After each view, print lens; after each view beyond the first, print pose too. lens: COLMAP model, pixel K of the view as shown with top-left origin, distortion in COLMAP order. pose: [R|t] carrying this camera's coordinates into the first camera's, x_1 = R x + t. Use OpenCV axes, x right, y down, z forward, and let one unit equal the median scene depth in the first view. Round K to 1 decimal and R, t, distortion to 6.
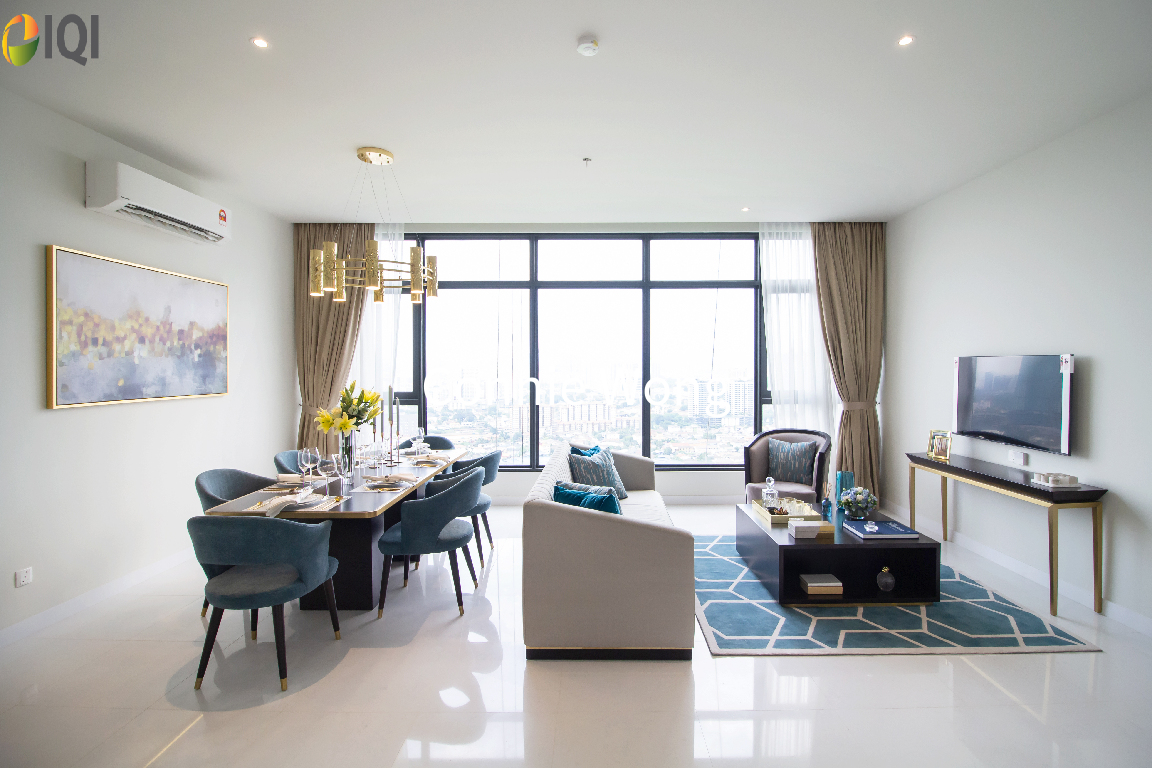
lens RADIAL K [[541.2, 0, 602.0], [0, 541.2, 375.7], [0, 0, 1]] dist [-0.002327, -0.011992]
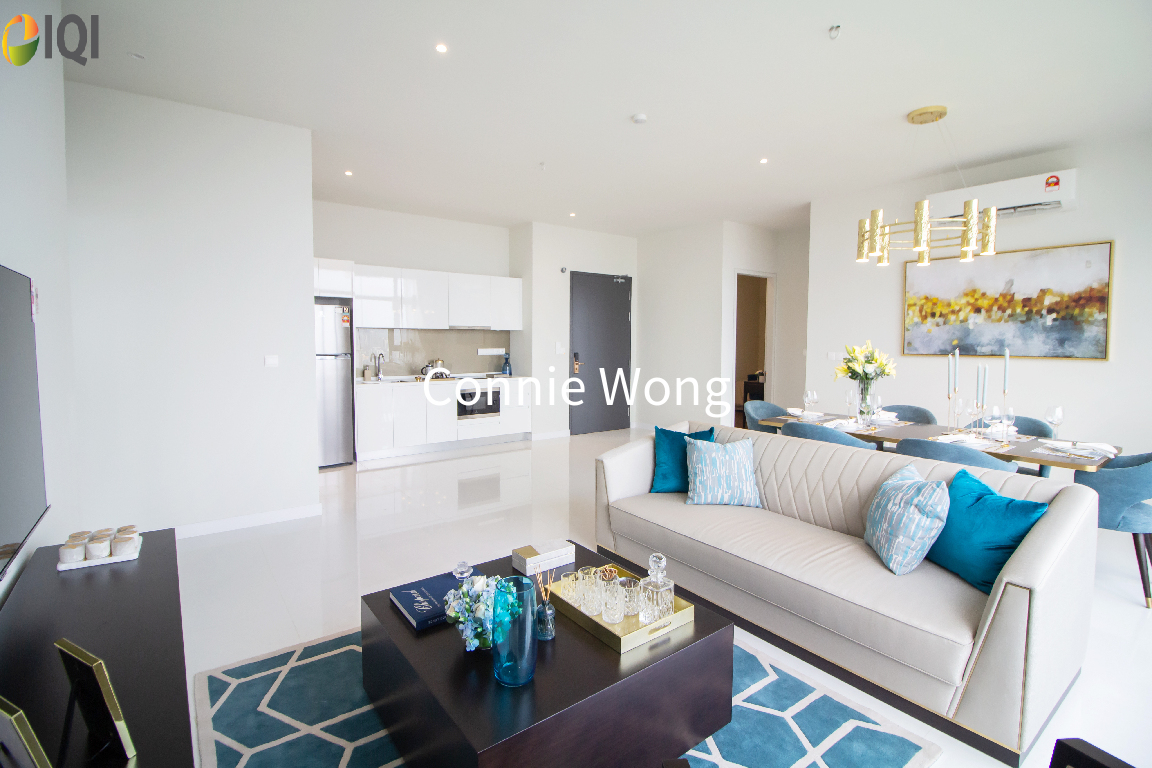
lens RADIAL K [[541.2, 0, 585.9], [0, 541.2, 364.7], [0, 0, 1]] dist [-0.002327, -0.011992]
pose [[-0.800472, 0.028467, -0.598693, 0.679705], [-0.010483, 0.998054, 0.061473, -0.004806], [0.599278, 0.055484, -0.798616, 1.425399]]
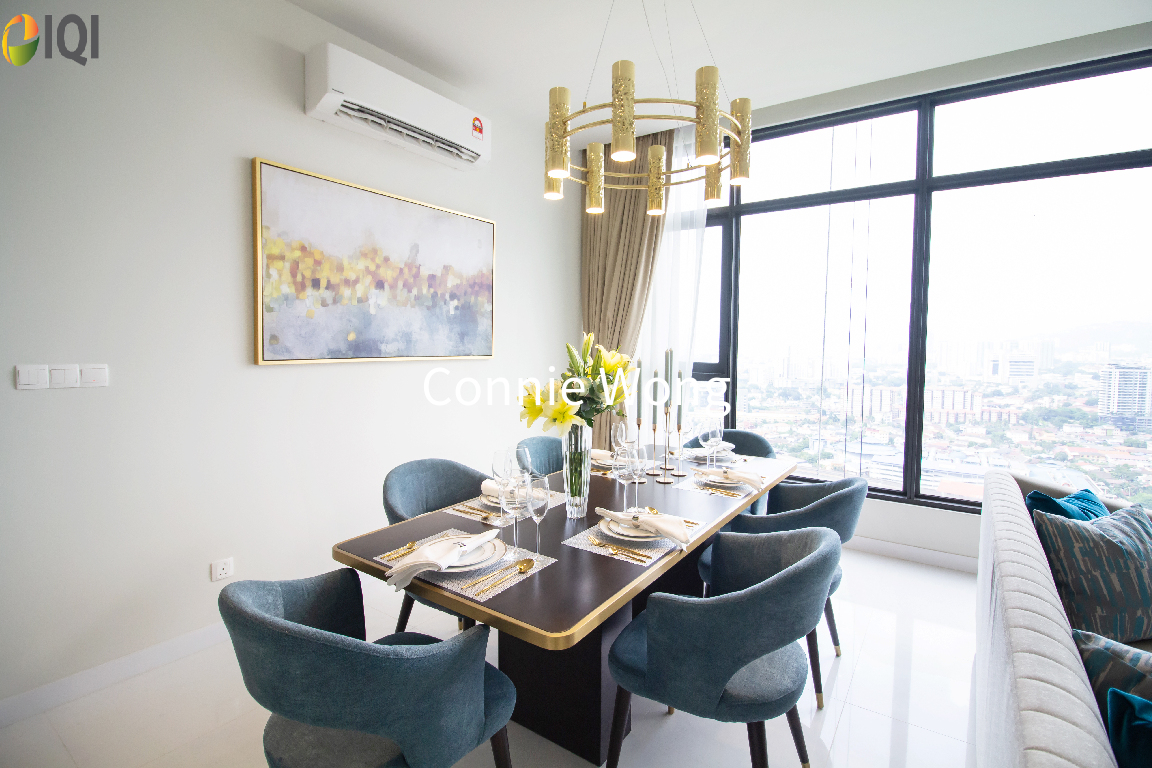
lens RADIAL K [[541.2, 0, 592.4], [0, 541.2, 368.3], [0, 0, 1]] dist [-0.002327, -0.011992]
pose [[0.824279, 0.036092, -0.565032, -0.128866], [-0.019152, 0.999172, 0.035884, 0.022387], [0.565860, -0.018757, 0.824288, 0.490144]]
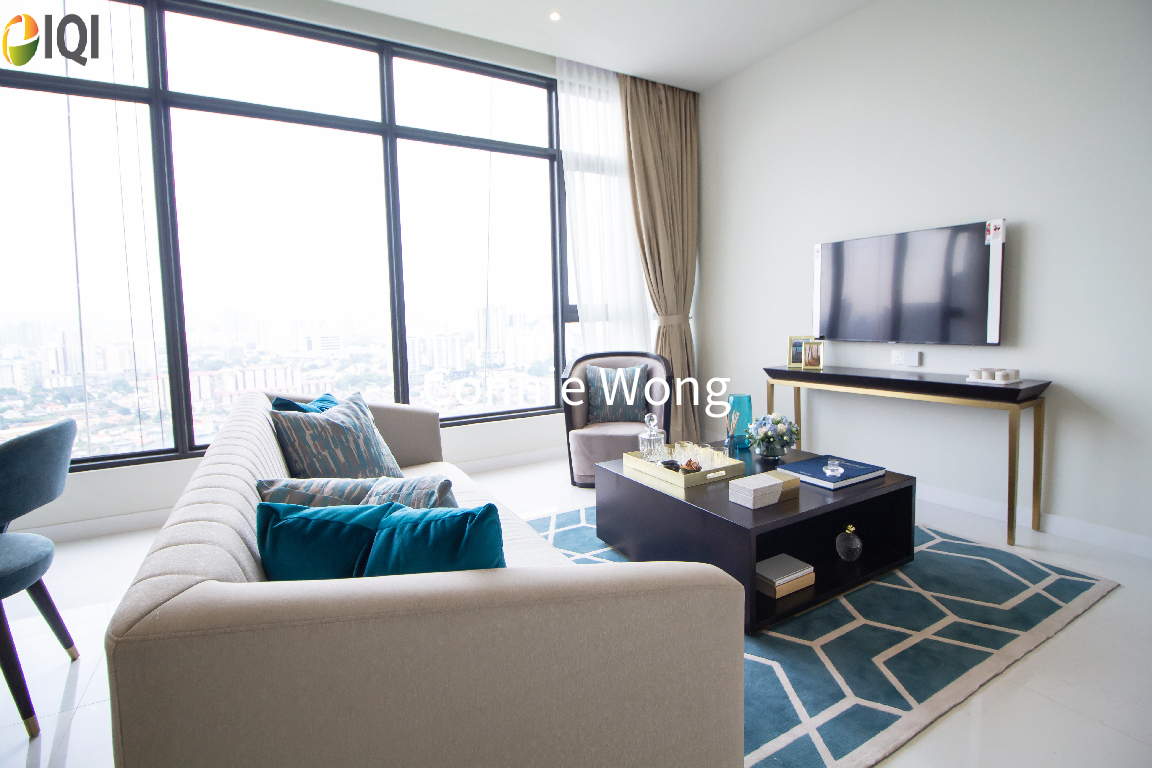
lens RADIAL K [[541.2, 0, 600.0], [0, 541.2, 363.9], [0, 0, 1]] dist [-0.002327, -0.011992]
pose [[0.859877, -0.058683, 0.507117, -0.057043], [0.026983, 0.997207, 0.069643, 0.090694], [-0.509788, -0.046201, 0.859059, 0.531265]]
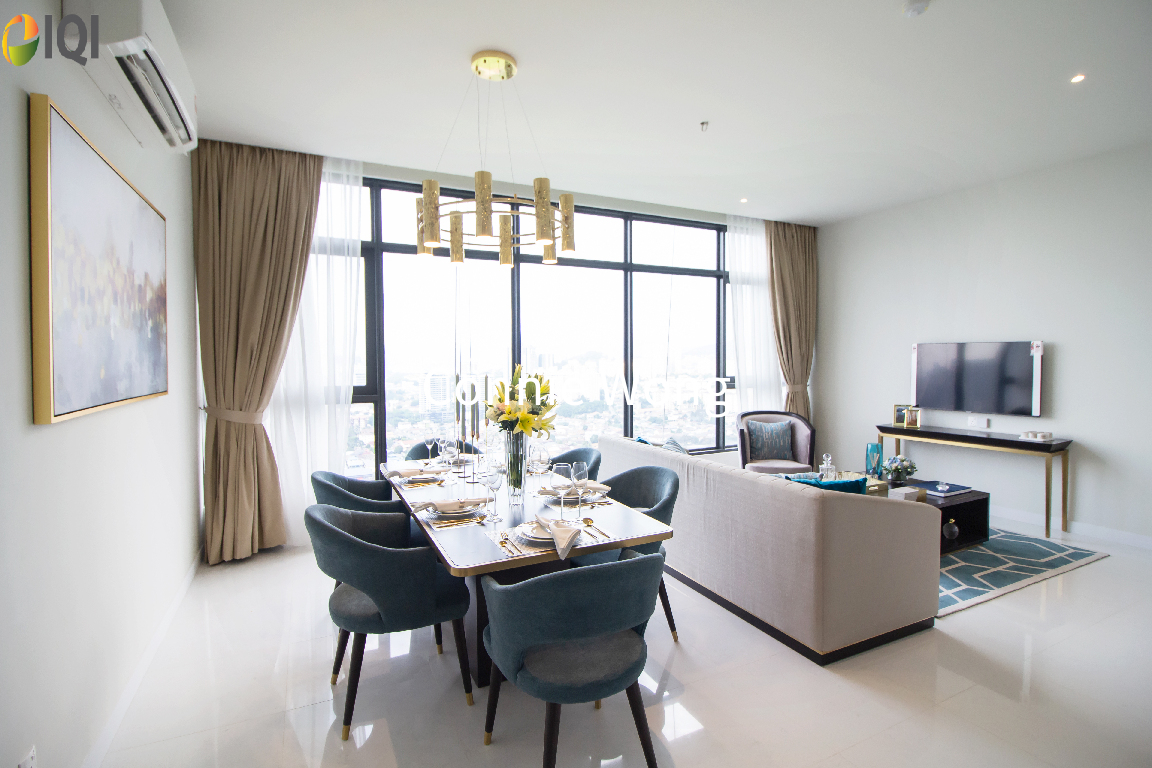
lens RADIAL K [[547.4, 0, 583.1], [0, 547.4, 382.1], [0, 0, 1]] dist [-0.012952, -0.006439]
pose [[0.898648, -0.021481, 0.438145, -0.640459], [0.011159, 0.999597, 0.026120, 0.012478], [-0.438529, -0.018584, 0.898525, 0.258368]]
